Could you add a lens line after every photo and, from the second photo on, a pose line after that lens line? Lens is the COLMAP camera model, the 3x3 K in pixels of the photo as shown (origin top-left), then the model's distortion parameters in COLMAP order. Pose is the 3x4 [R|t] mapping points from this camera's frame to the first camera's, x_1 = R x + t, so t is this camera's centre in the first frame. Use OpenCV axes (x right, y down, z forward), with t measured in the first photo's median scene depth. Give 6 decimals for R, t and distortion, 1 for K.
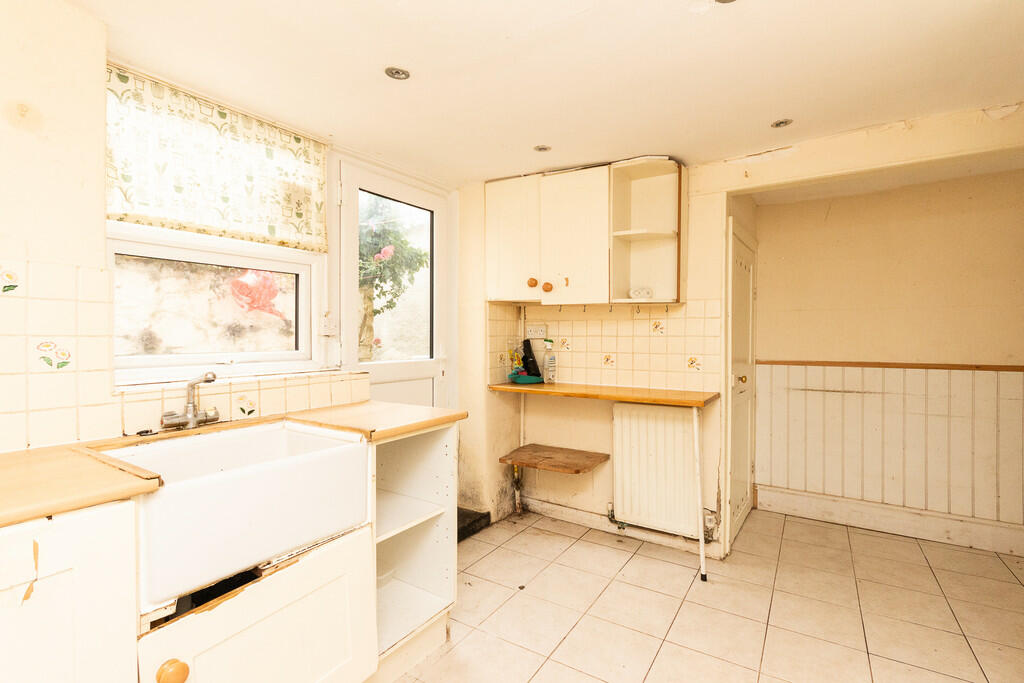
lens RADIAL K [[477.0, 0, 517.5], [0, 477.0, 340.2], [0, 0, 1]] dist [0.000231, -0.000005]
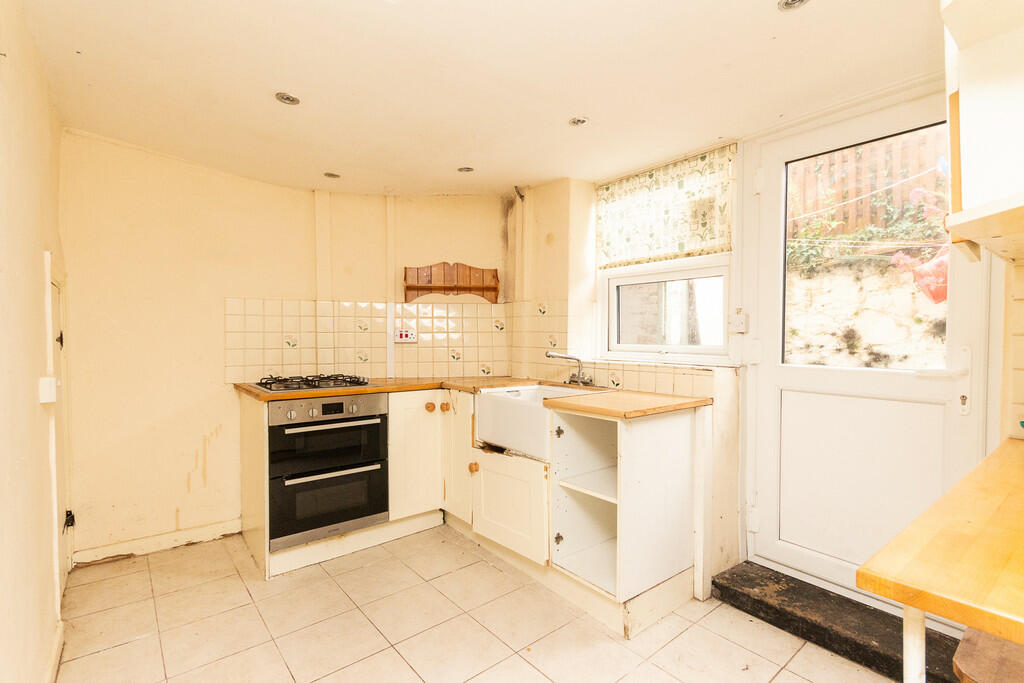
lens RADIAL K [[477.0, 0, 517.6], [0, 477.0, 337.0], [0, 0, 1]] dist [0.000231, -0.000005]
pose [[-0.308987, 0.009278, -0.951021, 0.751853], [-0.012305, 0.999830, 0.013753, -0.009041], [0.950987, 0.015952, -0.308820, 0.943569]]
